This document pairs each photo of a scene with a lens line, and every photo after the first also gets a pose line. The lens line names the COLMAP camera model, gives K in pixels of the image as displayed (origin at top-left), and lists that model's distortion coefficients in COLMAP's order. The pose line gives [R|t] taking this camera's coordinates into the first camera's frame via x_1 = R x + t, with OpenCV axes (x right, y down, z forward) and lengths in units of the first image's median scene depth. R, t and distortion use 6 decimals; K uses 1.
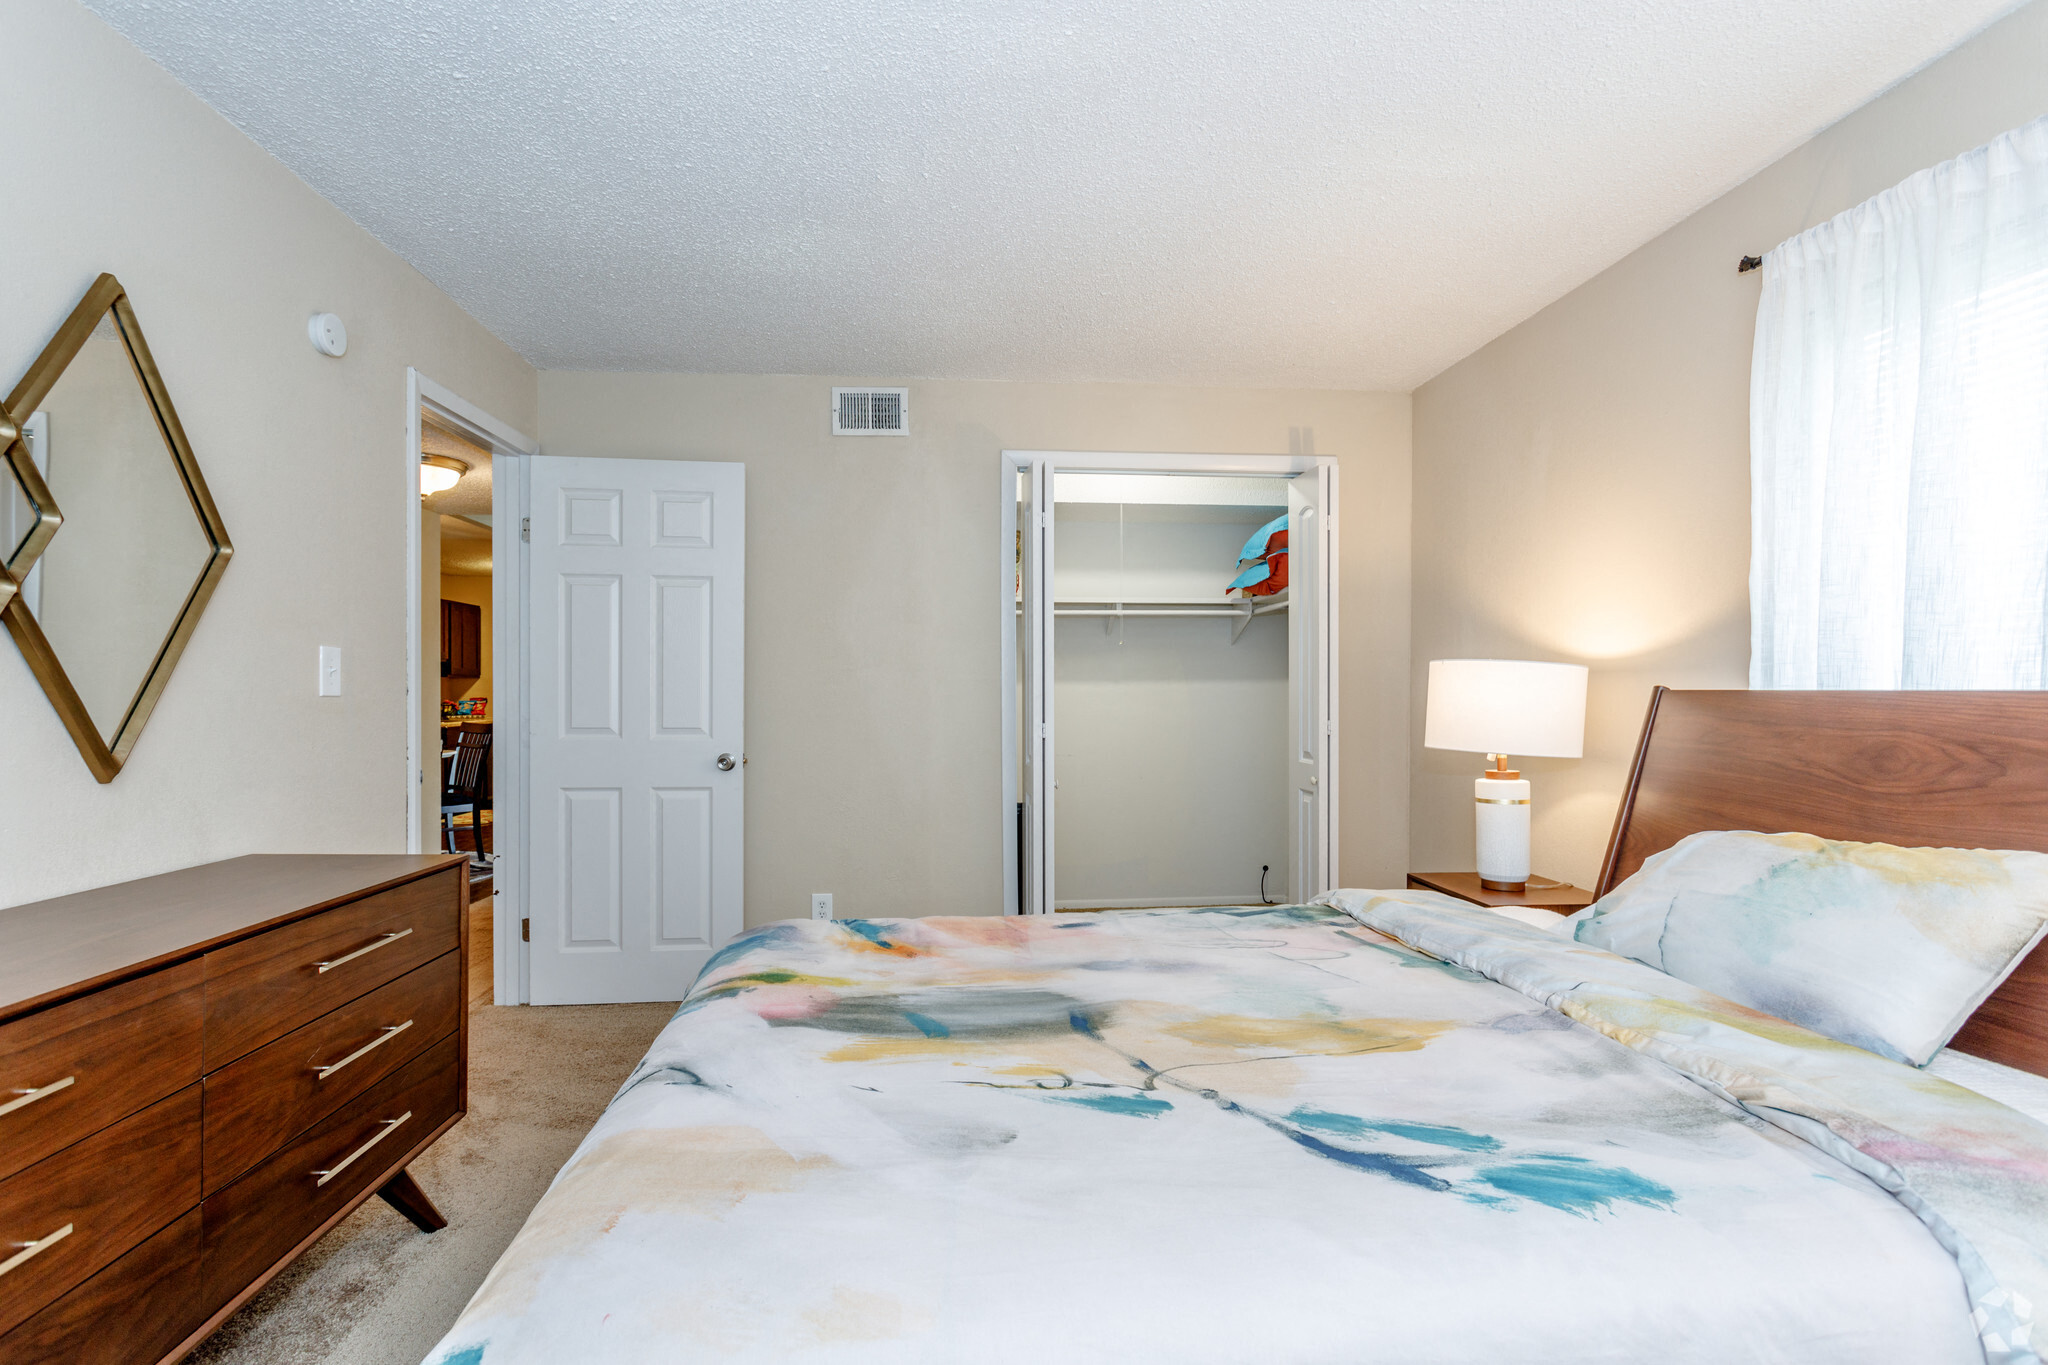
lens RADIAL K [[994.7, 0, 1015.4], [0, 994.7, 672.2], [0, 0, 1]] dist [-0.000586, -0.000230]
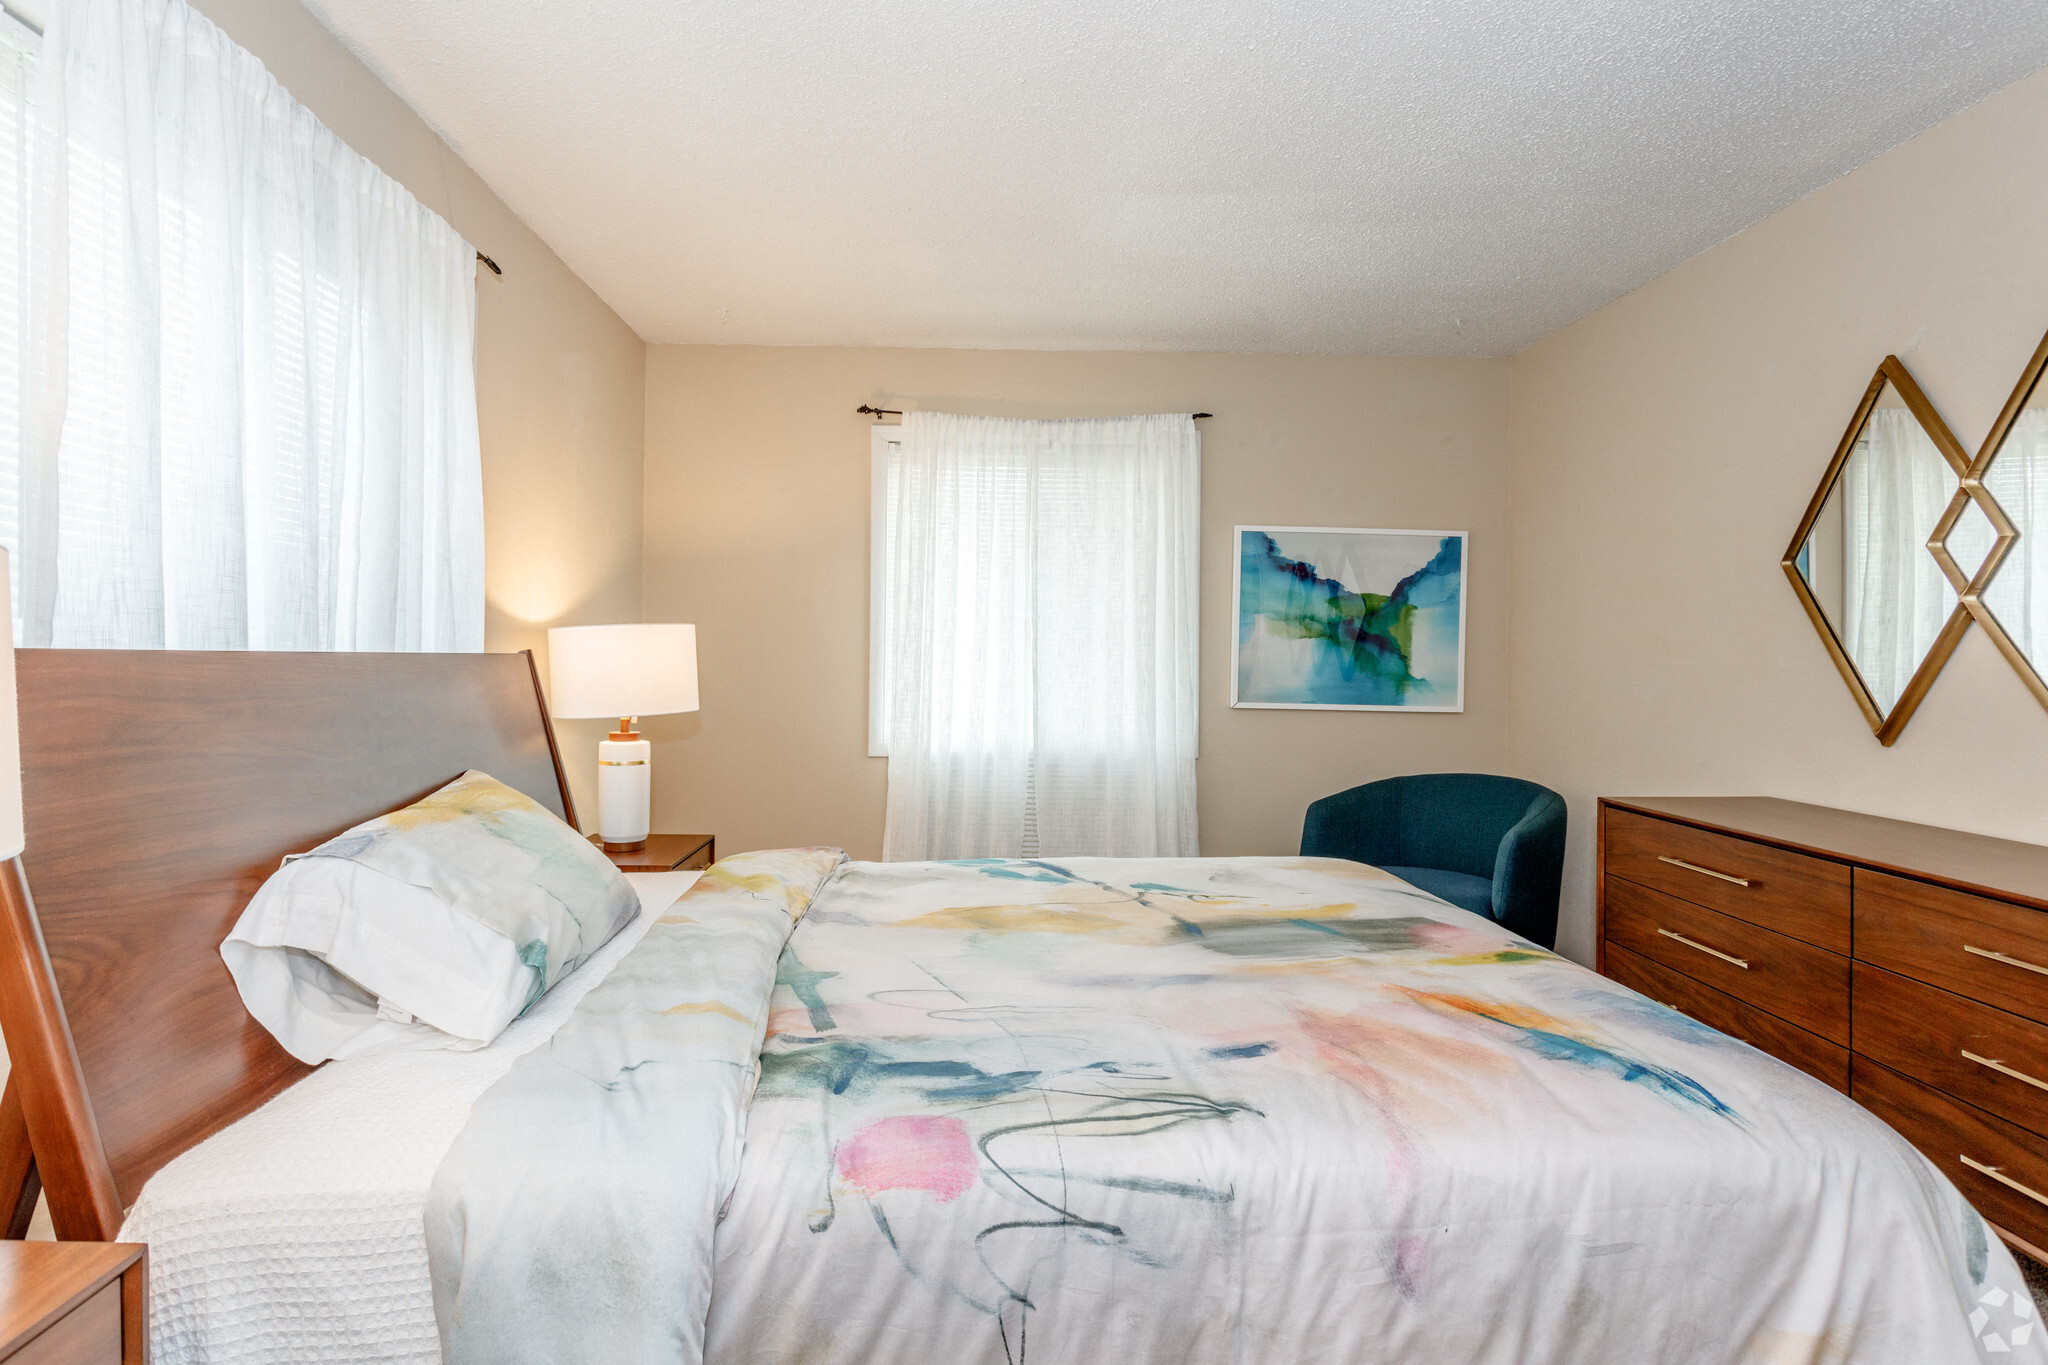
lens RADIAL K [[994.7, 0, 1015.4], [0, 994.7, 672.2], [0, 0, 1]] dist [-0.000586, -0.000230]
pose [[-0.999503, -0.010376, 0.029765, 0.236502], [-0.010531, 0.999932, -0.005046, 0.039201], [-0.029711, -0.005357, -0.999544, 2.105428]]
